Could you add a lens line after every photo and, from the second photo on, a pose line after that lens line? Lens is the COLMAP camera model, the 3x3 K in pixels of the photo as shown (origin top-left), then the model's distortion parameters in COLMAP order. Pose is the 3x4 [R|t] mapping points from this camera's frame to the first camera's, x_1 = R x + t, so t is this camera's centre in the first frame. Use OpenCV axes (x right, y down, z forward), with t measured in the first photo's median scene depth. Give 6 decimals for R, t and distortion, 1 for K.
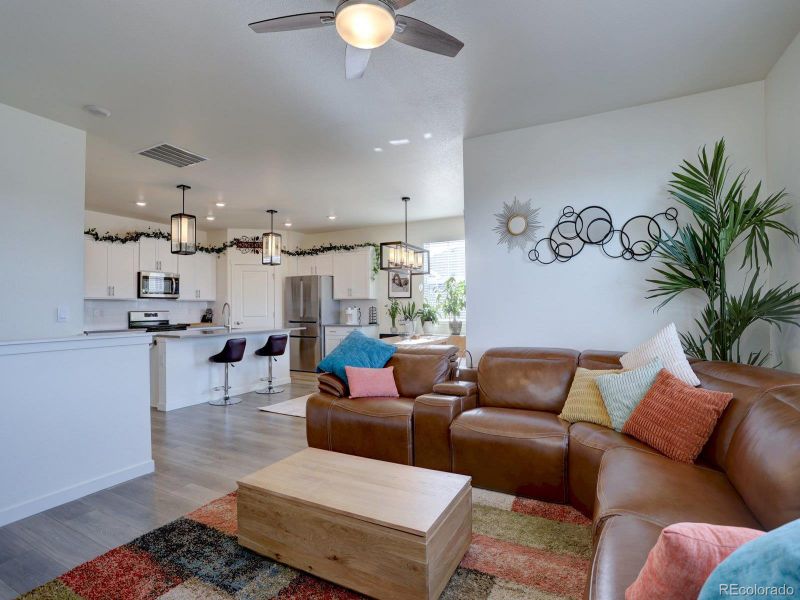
lens RADIAL K [[390.6, 0, 415.2], [0, 390.6, 303.5], [0, 0, 1]] dist [-0.044629, 0.012576]
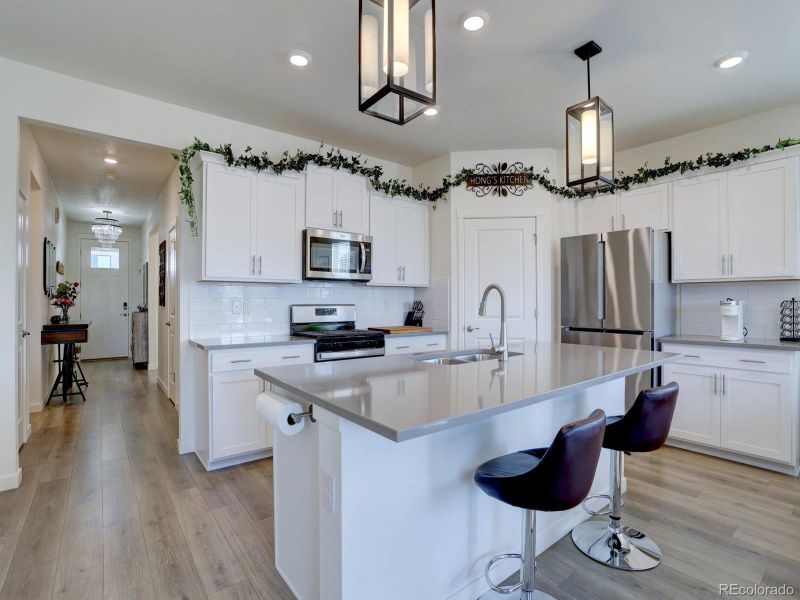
lens RADIAL K [[390.6, 0, 421.9], [0, 390.6, 299.4], [0, 0, 1]] dist [-0.044629, 0.012576]
pose [[0.920185, 0.004781, -0.391454, -0.328041], [-0.002928, 0.999982, 0.005330, 0.008378], [0.391472, -0.003759, 0.920182, 0.514352]]
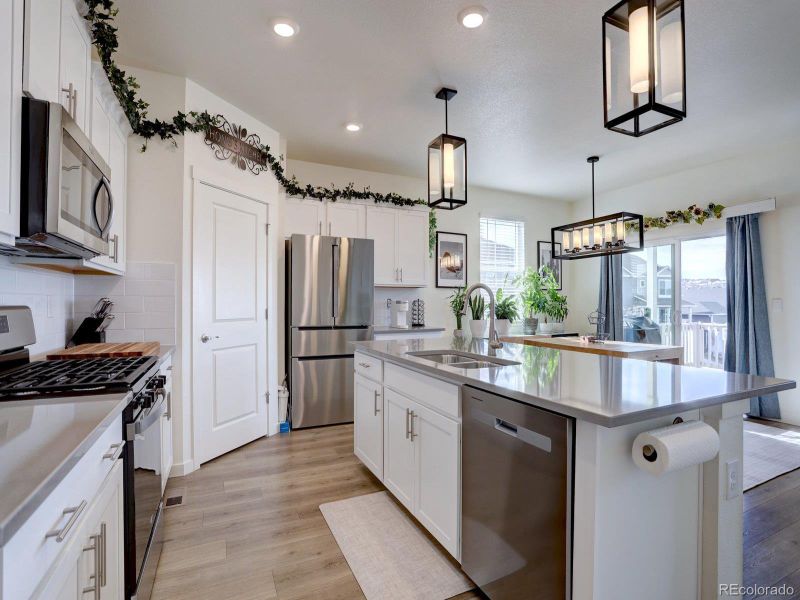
lens RADIAL K [[390.6, 0, 399.3], [0, 390.6, 302.3], [0, 0, 1]] dist [-0.044629, 0.012576]
pose [[0.619556, 0.007241, 0.784919, -0.676925], [-0.013903, 0.999902, 0.001750, 0.012748], [-0.784830, -0.011997, 0.619596, 0.656743]]
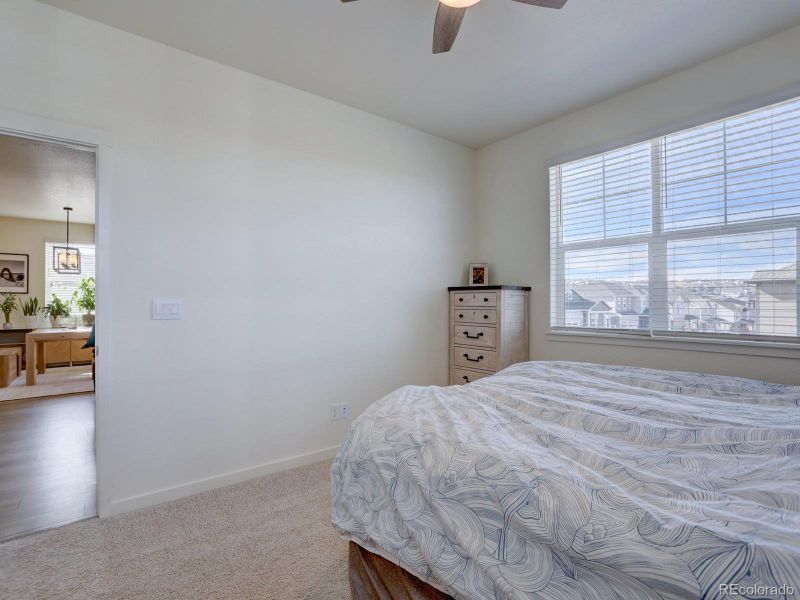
lens RADIAL K [[390.6, 0, 399.4], [0, 390.6, 299.5], [0, 0, 1]] dist [-0.044629, 0.012576]
pose [[0.424196, 0.010836, 0.905506, -0.504492], [-0.004690, 0.999941, -0.009769, 0.006816], [-0.905558, -0.000103, 0.424222, -0.306605]]
